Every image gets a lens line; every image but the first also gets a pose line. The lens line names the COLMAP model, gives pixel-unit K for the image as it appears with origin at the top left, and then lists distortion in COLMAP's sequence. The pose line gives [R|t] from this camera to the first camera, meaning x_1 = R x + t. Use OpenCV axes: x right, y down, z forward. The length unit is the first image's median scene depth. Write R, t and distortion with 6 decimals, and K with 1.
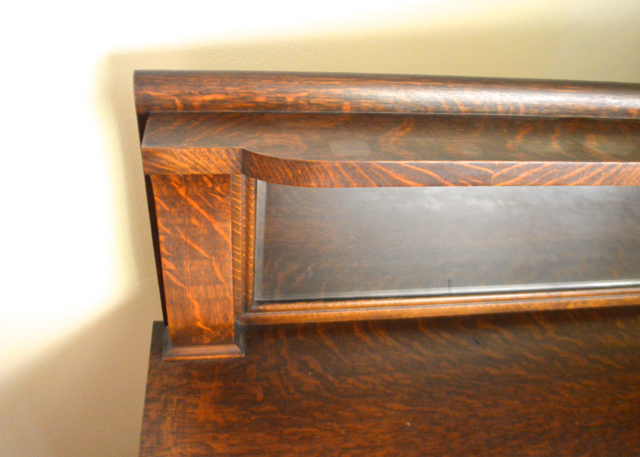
lens RADIAL K [[540.7, 0, 320.0], [0, 540.7, 228.5], [0, 0, 1]] dist [-0.076393, -0.001588]
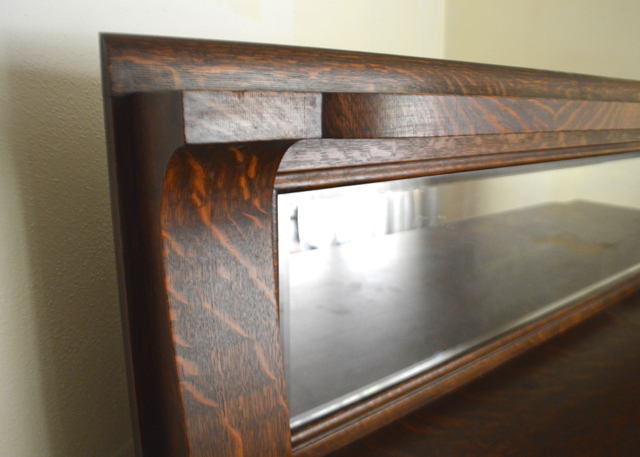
lens RADIAL K [[540.7, 0, 320.0], [0, 540.7, 228.5], [0, 0, 1]] dist [-0.076393, -0.001588]
pose [[0.856779, -0.197807, 0.476238, -0.405291], [0.370815, 0.878095, -0.302398, 0.161454], [-0.358366, 0.435685, 0.825683, 0.436256]]
